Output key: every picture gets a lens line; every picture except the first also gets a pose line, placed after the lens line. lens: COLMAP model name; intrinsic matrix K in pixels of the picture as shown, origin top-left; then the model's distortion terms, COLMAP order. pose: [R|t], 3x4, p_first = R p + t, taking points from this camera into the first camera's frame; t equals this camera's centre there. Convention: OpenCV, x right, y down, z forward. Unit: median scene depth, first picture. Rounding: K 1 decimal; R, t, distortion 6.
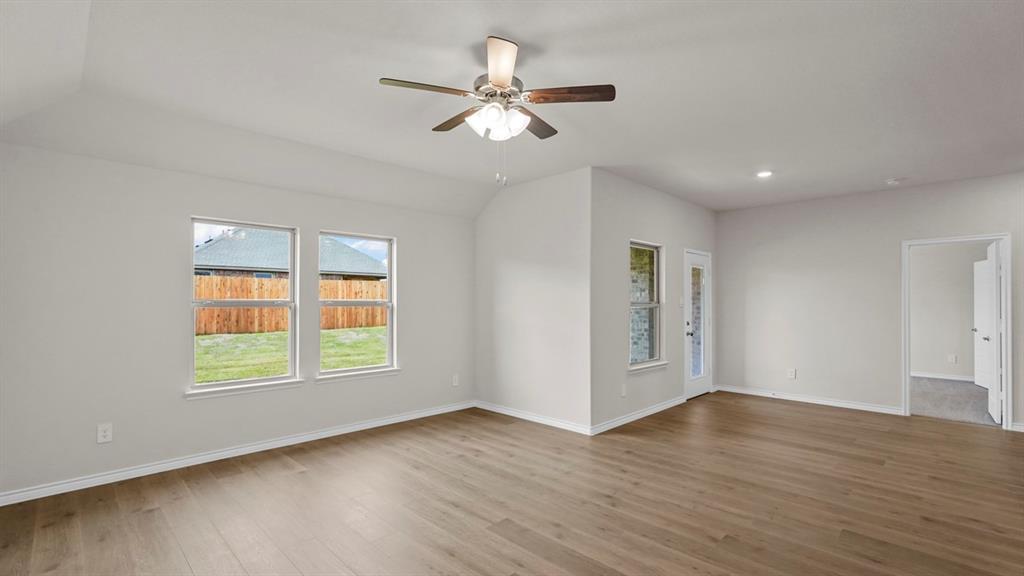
lens RADIAL K [[453.3, 0, 507.7], [0, 453.3, 266.6], [0, 0, 1]] dist [-0.004182, -0.000012]
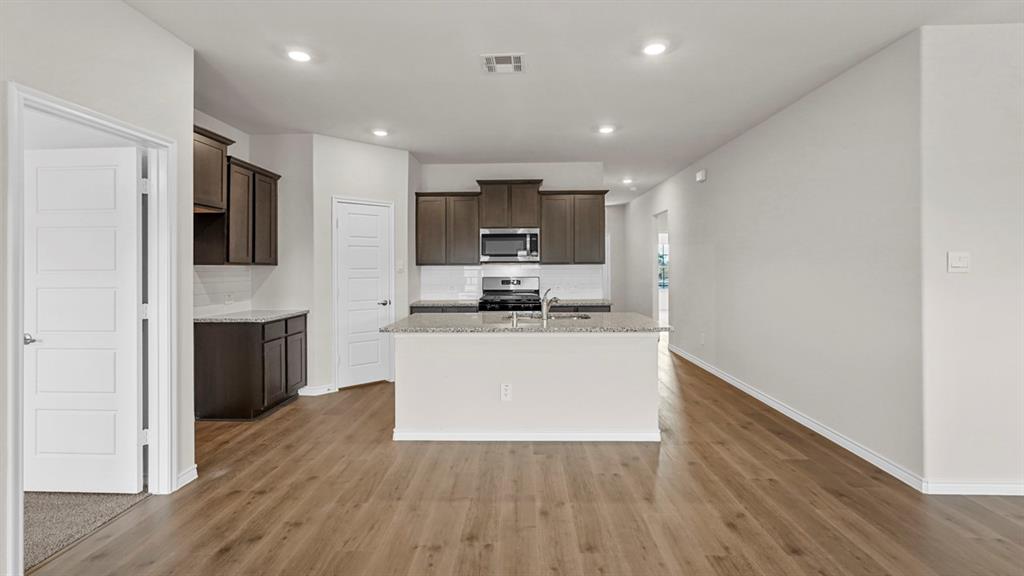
lens RADIAL K [[453.3, 0, 507.7], [0, 453.3, 266.6], [0, 0, 1]] dist [-0.004182, -0.000012]
pose [[-0.685065, 0.004027, 0.728470, 0.402795], [-0.055101, 0.996834, -0.057327, 0.089427], [-0.726395, -0.079412, -0.682674, 1.082093]]
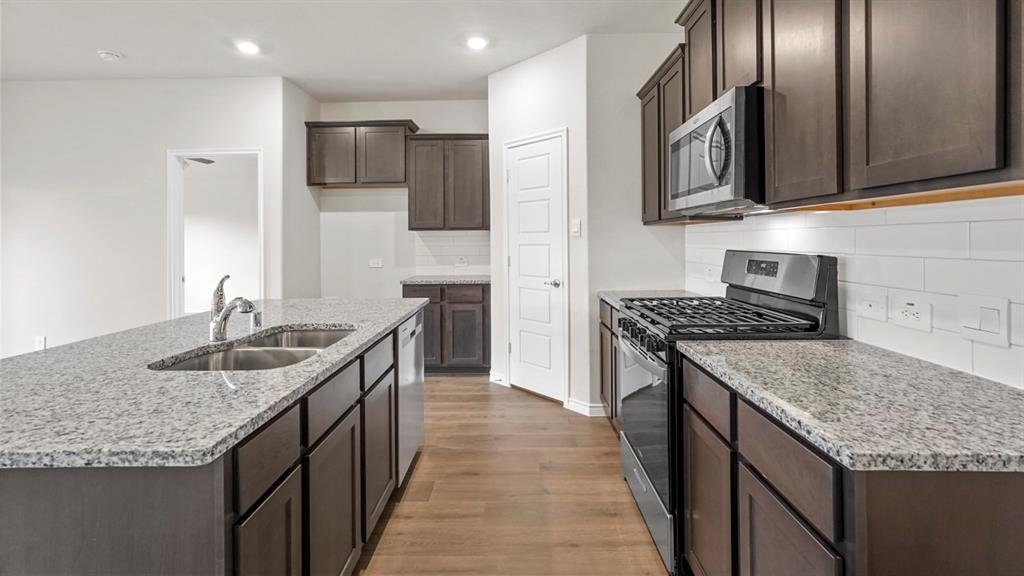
lens RADIAL K [[453.3, 0, 506.9], [0, 453.3, 236.0], [0, 0, 1]] dist [-0.003090, 0.000608]
pose [[0.721222, -0.006117, 0.692677, 0.839833], [-0.043499, 0.997588, 0.054101, 0.020140], [-0.691337, -0.069149, 0.719216, 0.095668]]
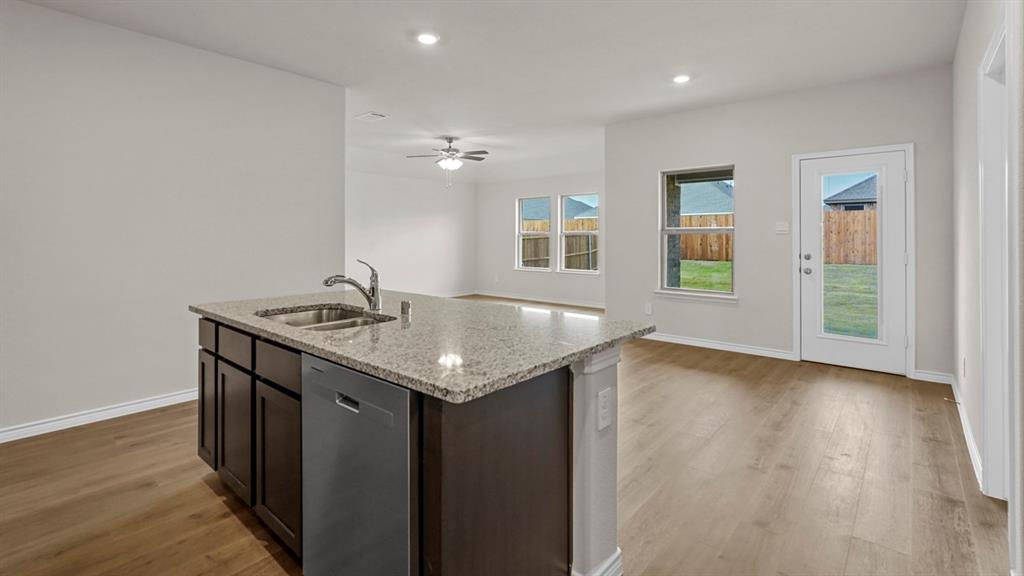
lens RADIAL K [[462.7, 0, 511.8], [0, 462.7, 235.8], [0, 0, 1]] dist [-0.001477, -0.000061]
pose [[0.069704, -0.005276, -0.997554, 1.404905], [0.080781, 0.996732, 0.000373, 0.067526], [0.994292, -0.080610, 0.069902, 0.613518]]
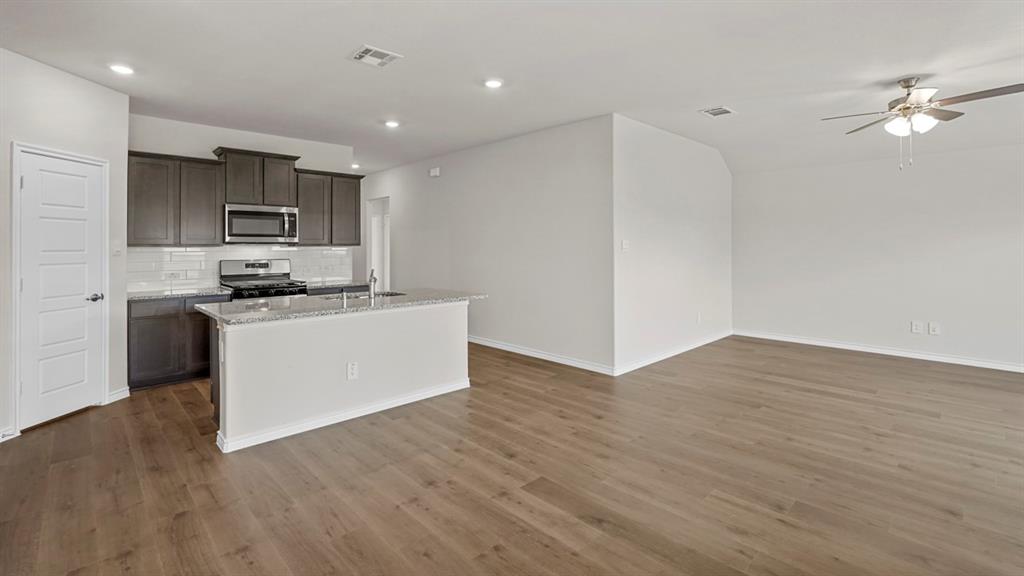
lens RADIAL K [[458.6, 0, 507.6], [0, 458.6, 243.9], [0, 0, 1]] dist [-0.000690, 0.000329]
pose [[-0.999601, 0.003099, 0.028060, 0.654981], [0.000577, 0.995992, -0.089443, 0.108293], [-0.028225, -0.089391, -0.995597, 1.328068]]
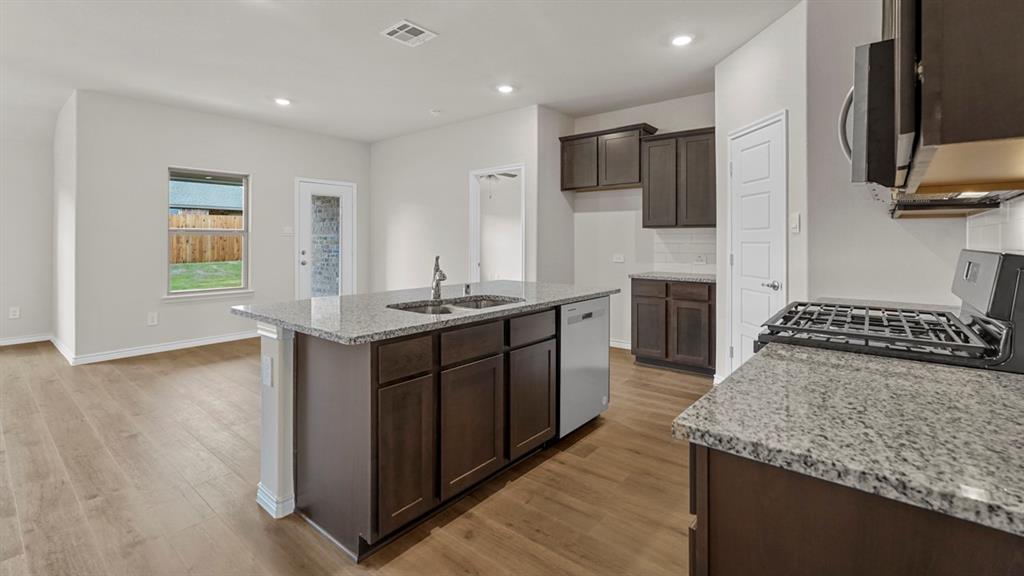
lens RADIAL K [[448.0, 0, 507.3], [0, 448.0, 237.0], [0, 0, 1]] dist [-0.002434, -0.000086]
pose [[0.995105, -0.000598, 0.098820, 0.953939], [-0.006680, 0.997287, 0.073303, 0.017919], [-0.098595, -0.073605, 0.992402, -0.032550]]
